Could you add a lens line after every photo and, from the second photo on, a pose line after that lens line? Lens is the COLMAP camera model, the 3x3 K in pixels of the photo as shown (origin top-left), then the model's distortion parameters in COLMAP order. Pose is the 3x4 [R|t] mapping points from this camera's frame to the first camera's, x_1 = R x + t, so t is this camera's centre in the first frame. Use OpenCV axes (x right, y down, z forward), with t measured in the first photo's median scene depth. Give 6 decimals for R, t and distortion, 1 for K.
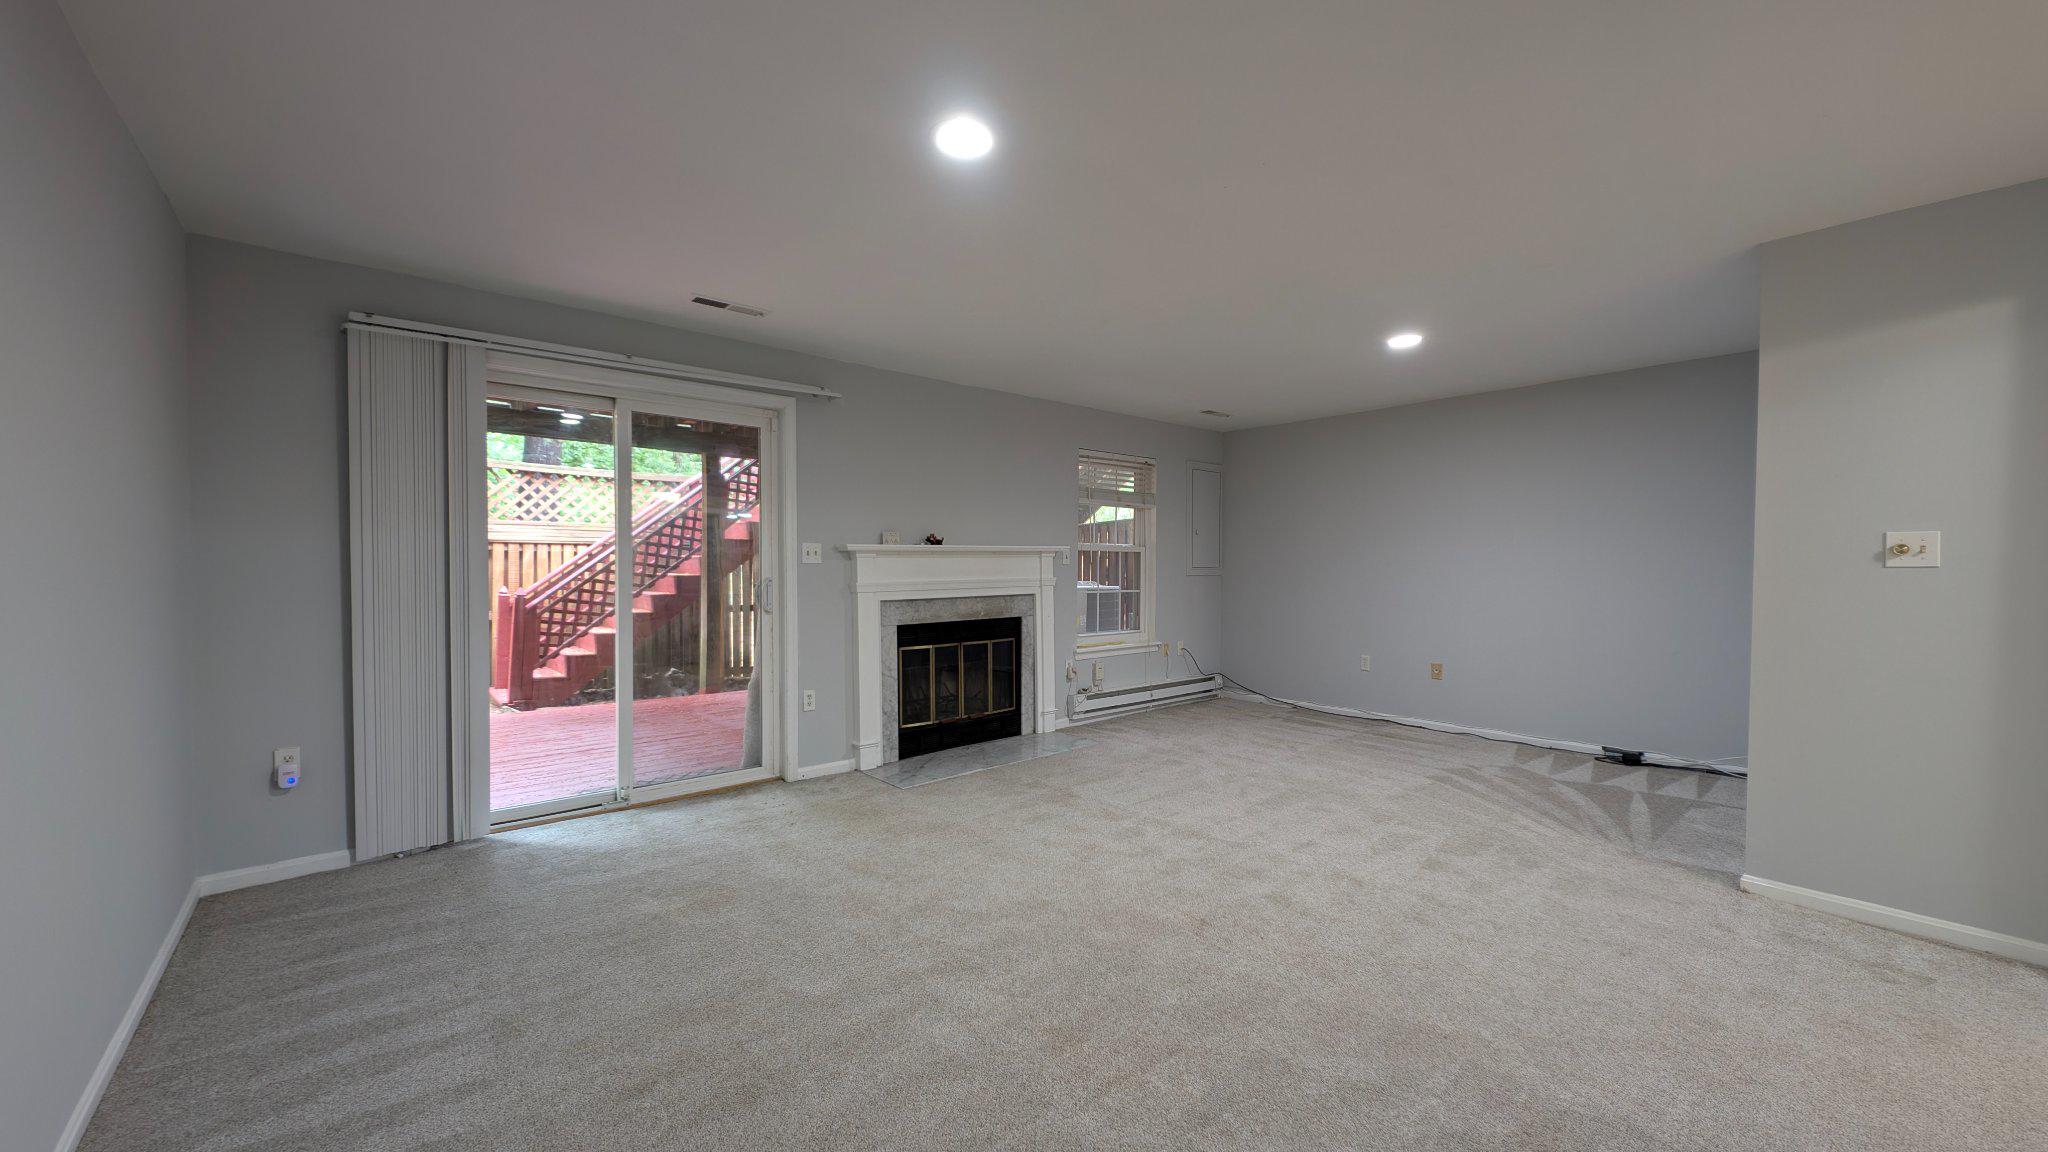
lens RADIAL K [[726.5, 0, 1029.1], [0, 726.5, 575.3], [0, 0, 1]] dist [0.000048, -0.000184]
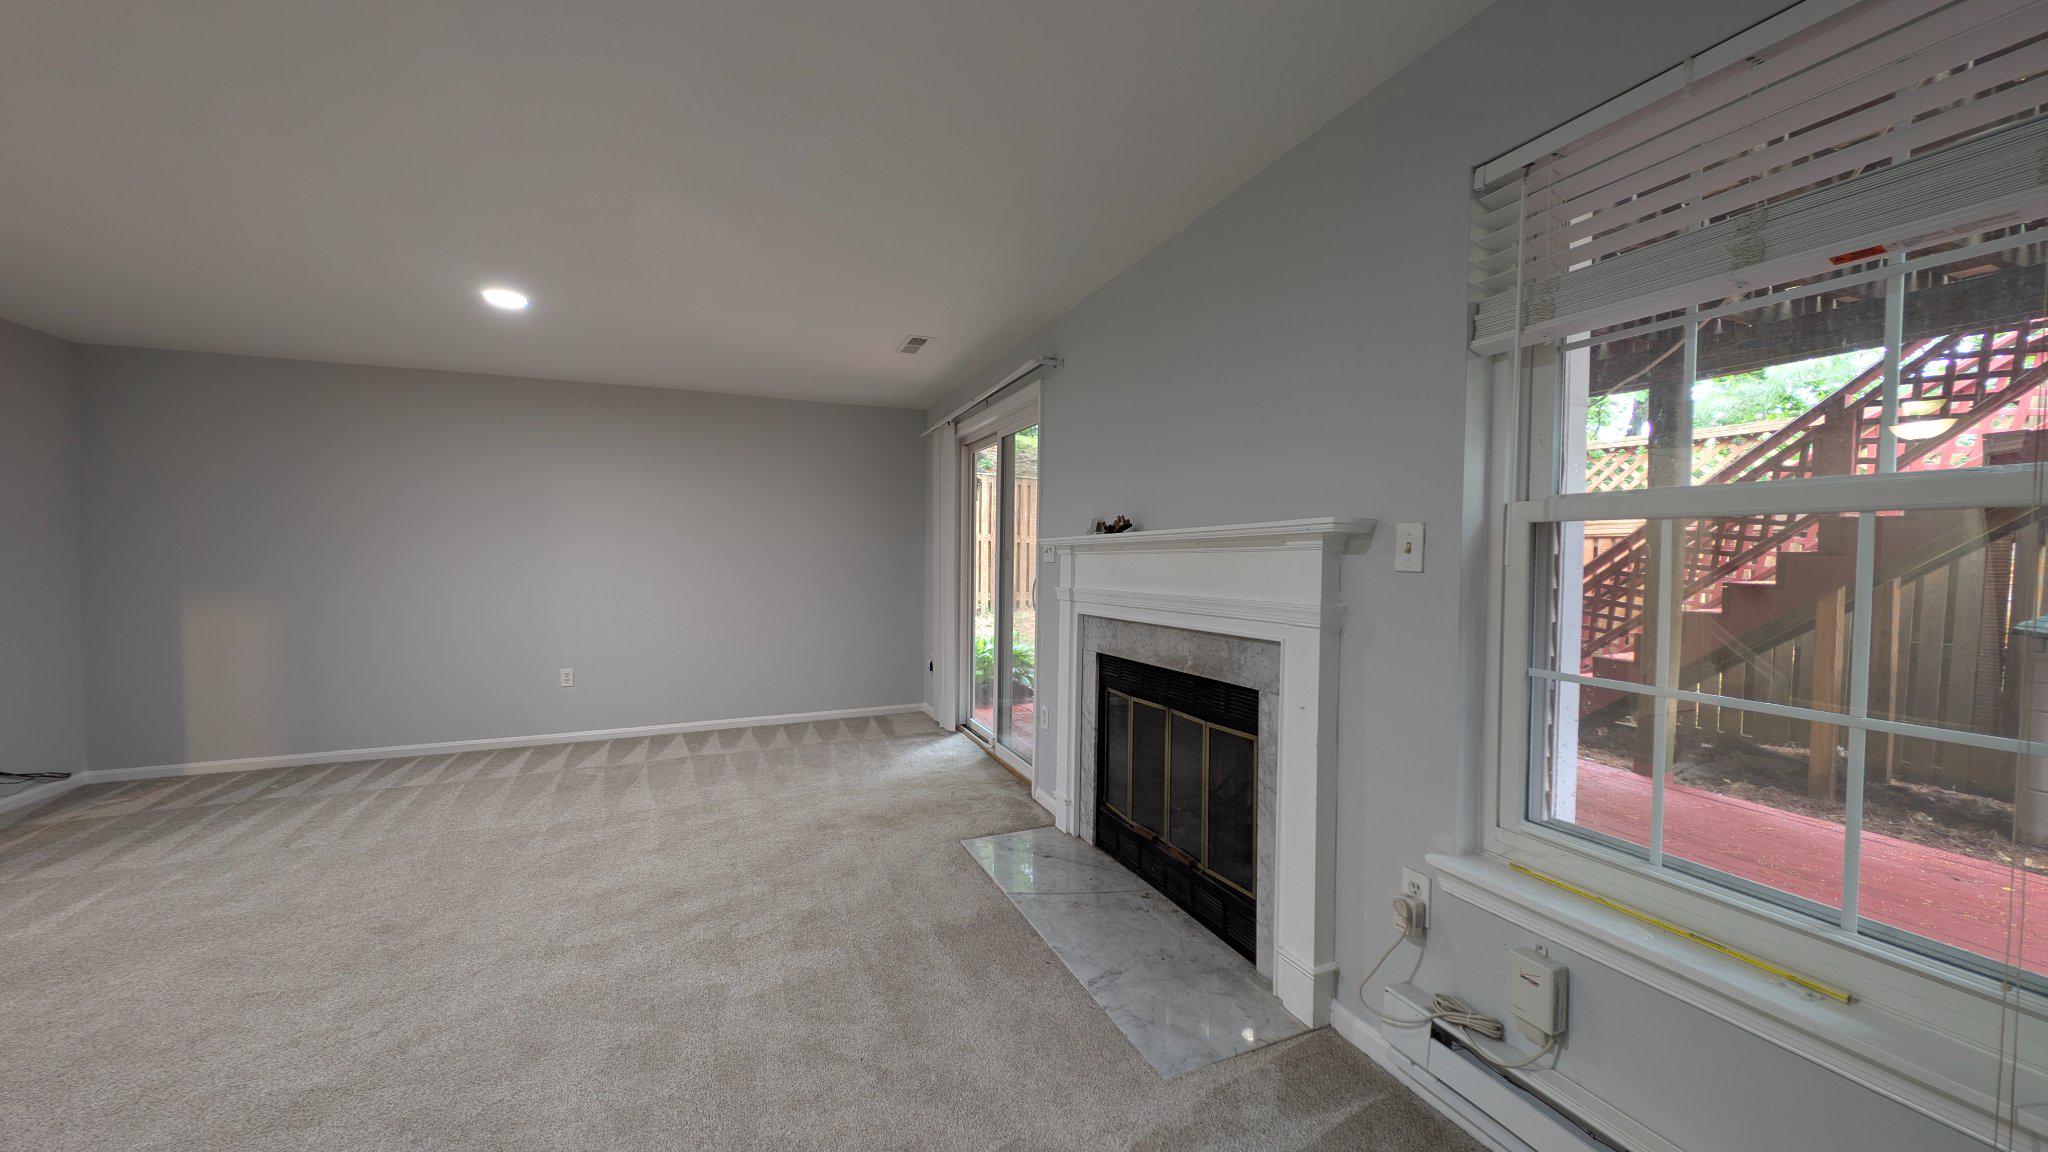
lens RADIAL K [[726.5, 0, 1029.1], [0, 726.5, 575.3], [0, 0, 1]] dist [0.000048, -0.000184]
pose [[-0.316940, 0.019439, -0.948246, 0.460741], [-0.017150, 0.999509, 0.026222, -0.020568], [0.948290, 0.024573, -0.316451, 1.070037]]
